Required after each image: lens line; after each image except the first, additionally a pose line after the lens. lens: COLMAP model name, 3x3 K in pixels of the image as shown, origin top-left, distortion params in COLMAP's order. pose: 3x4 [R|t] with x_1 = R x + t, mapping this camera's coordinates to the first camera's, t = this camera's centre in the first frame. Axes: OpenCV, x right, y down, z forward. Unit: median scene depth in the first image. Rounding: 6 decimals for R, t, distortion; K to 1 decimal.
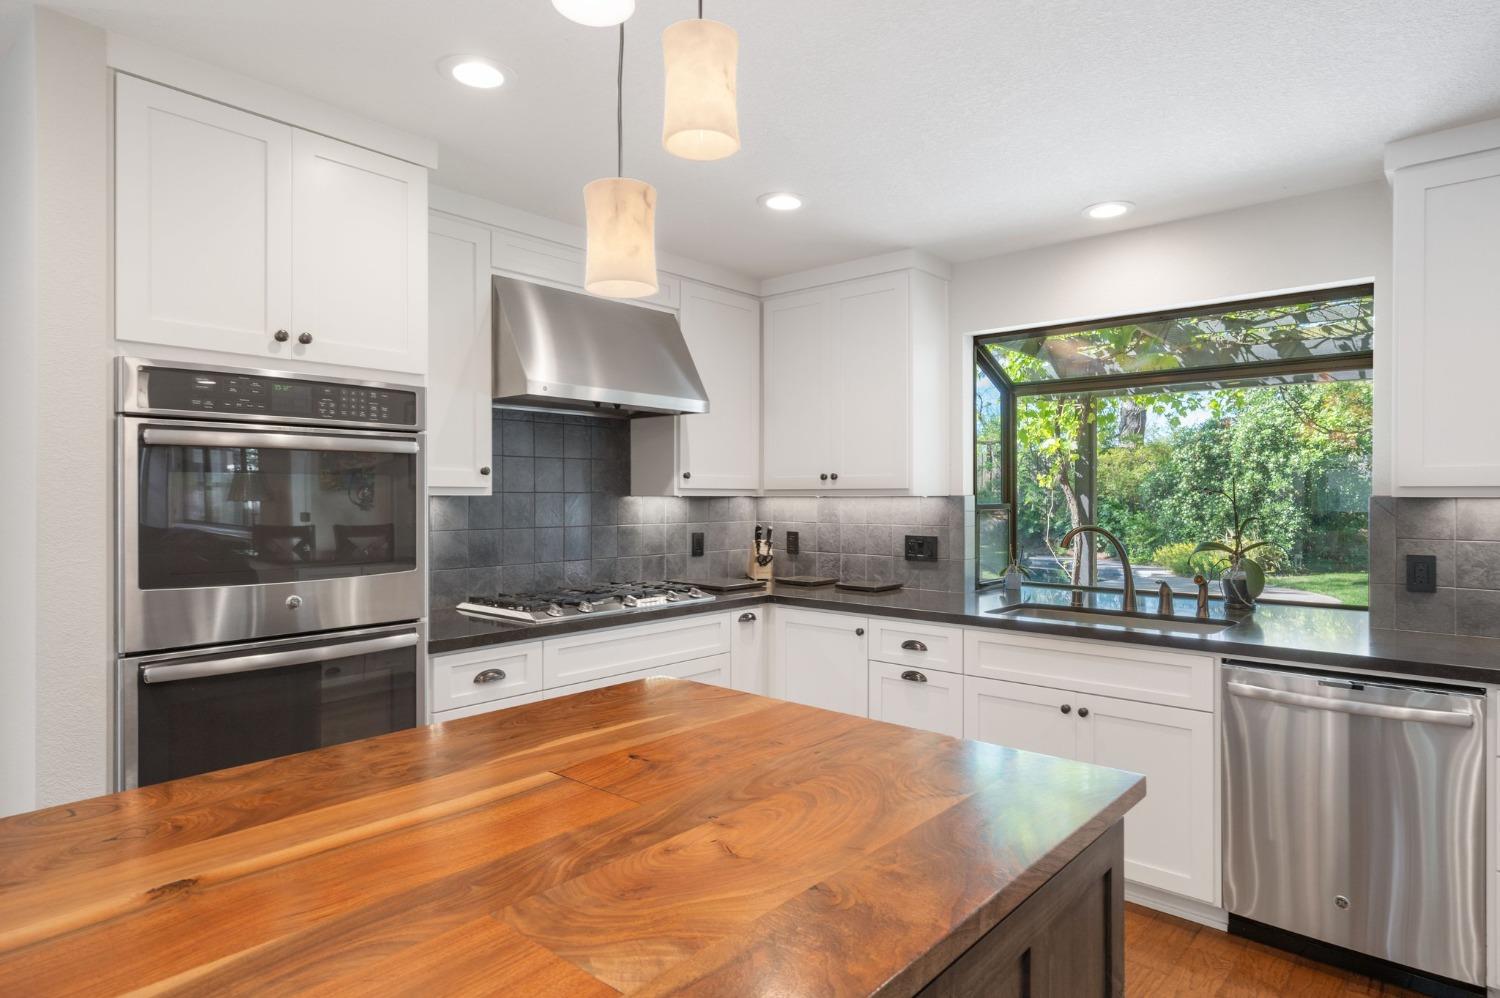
lens RADIAL K [[839.6, 0, 756.1], [0, 839.6, 497.8], [0, 0, 1]] dist [0.009549, -0.001957]
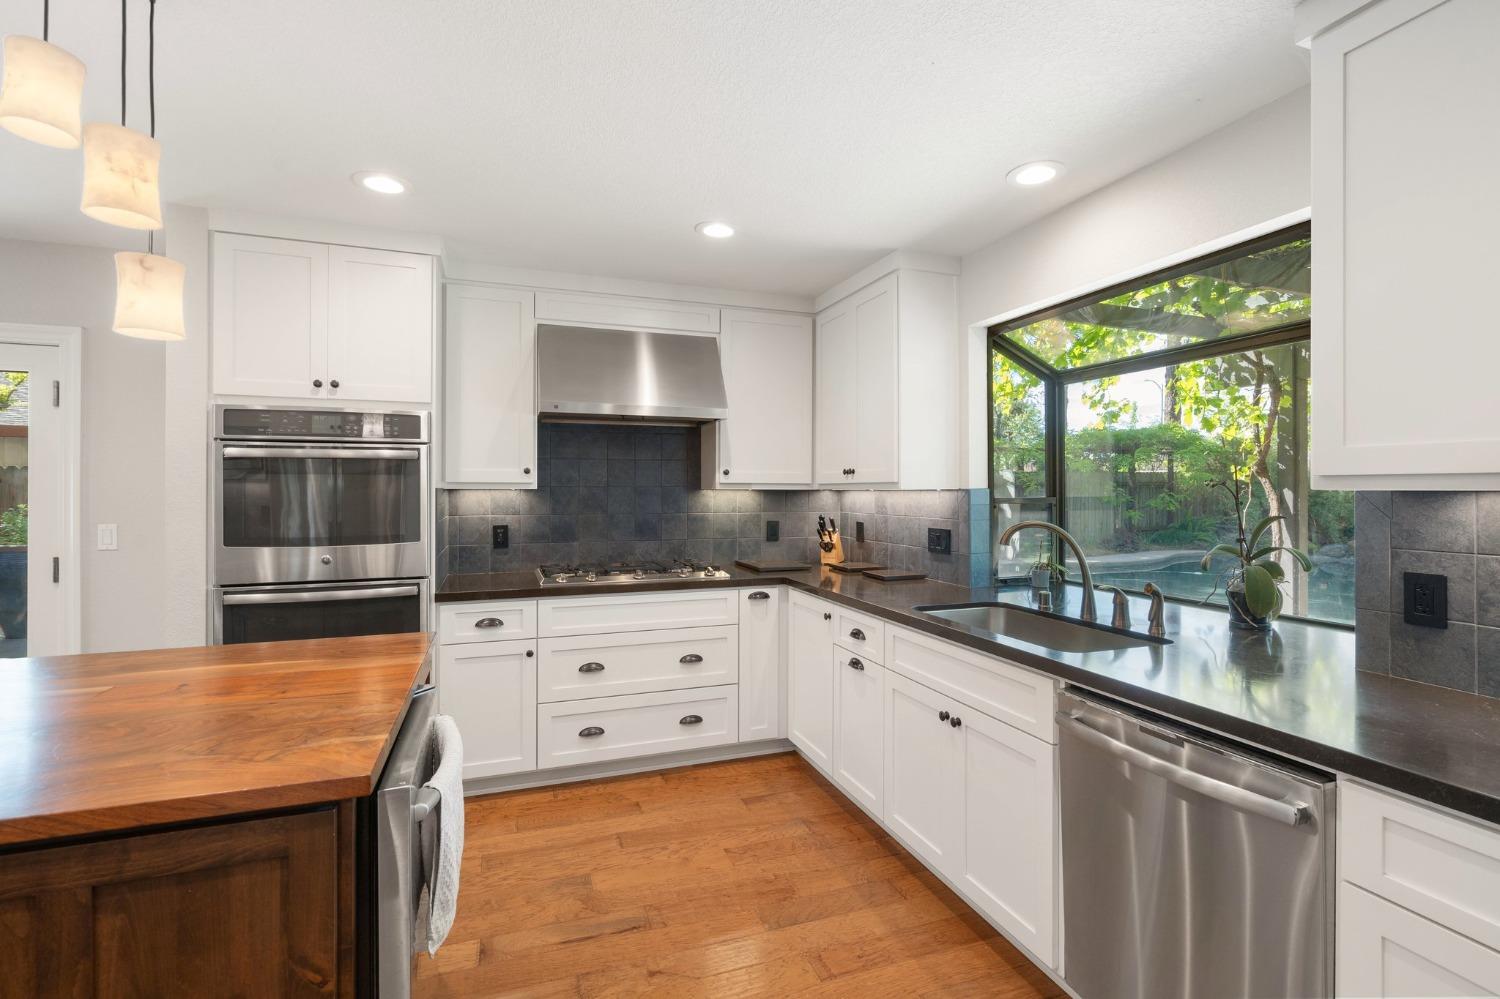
lens RADIAL K [[682.6, 0, 753.5], [0, 682.6, 488.5], [0, 0, 1]] dist [-0.004168, 0.003541]
pose [[0.878241, -0.001131, -0.478217, 0.453583], [-0.001019, 0.999991, -0.004236, 0.000525], [0.478217, 0.004208, 0.878232, 0.190484]]
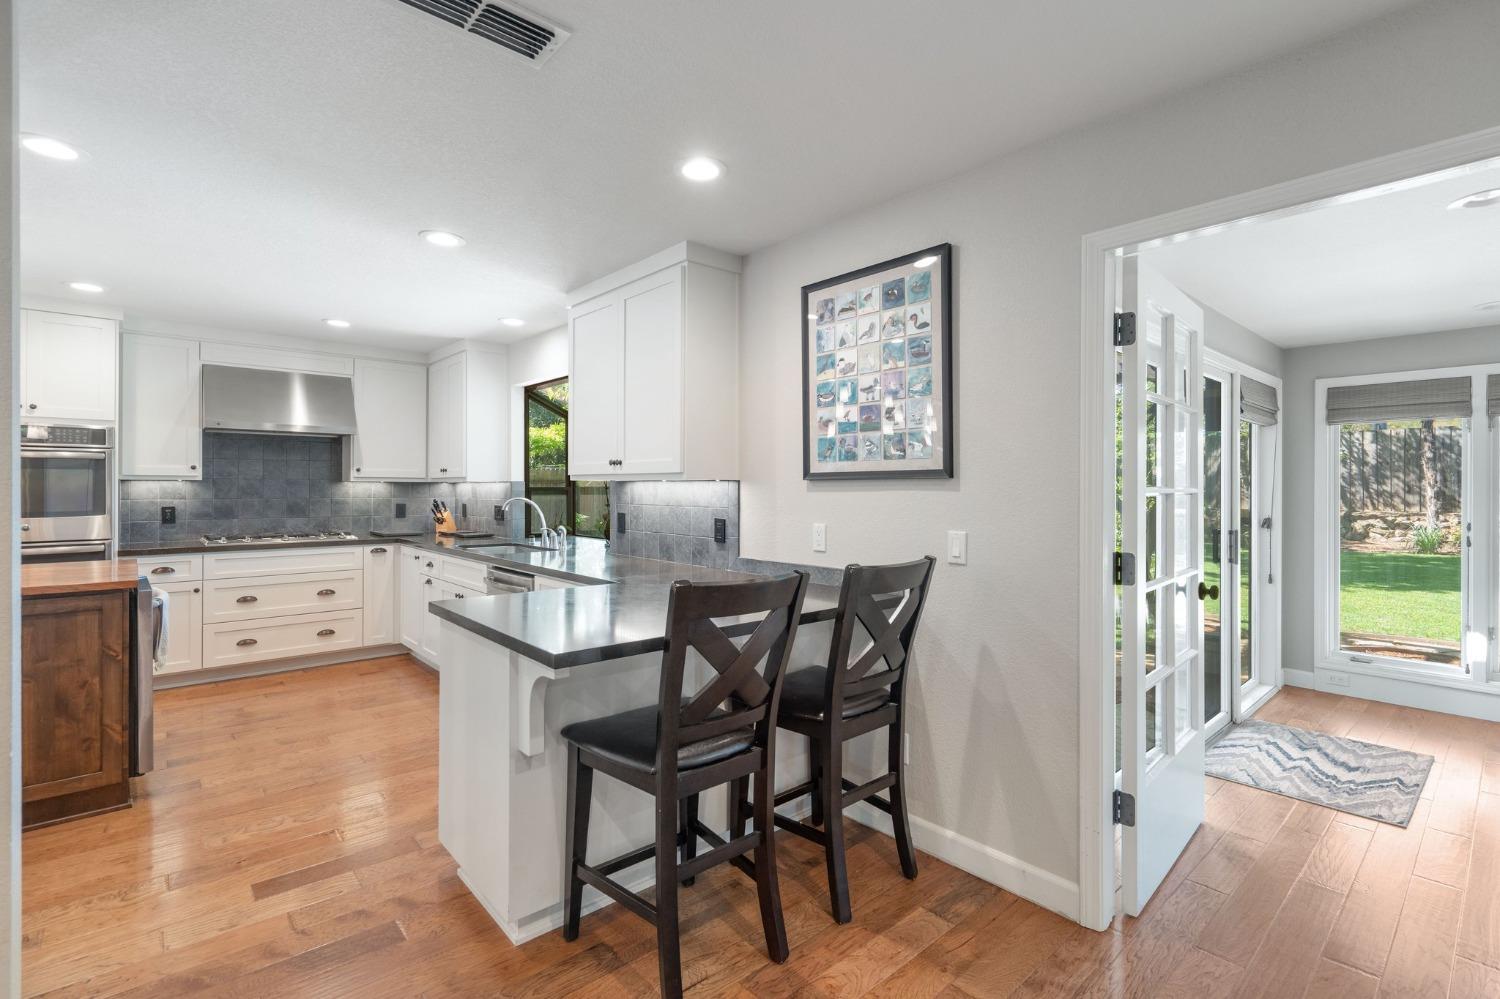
lens RADIAL K [[682.6, 0, 747.3], [0, 682.6, 487.9], [0, 0, 1]] dist [-0.004168, 0.003541]
pose [[0.993060, 0.002649, -0.117579, 0.980006], [-0.002744, 0.999996, -0.000640, 0.011024], [0.117577, 0.000958, 0.993063, -0.347539]]
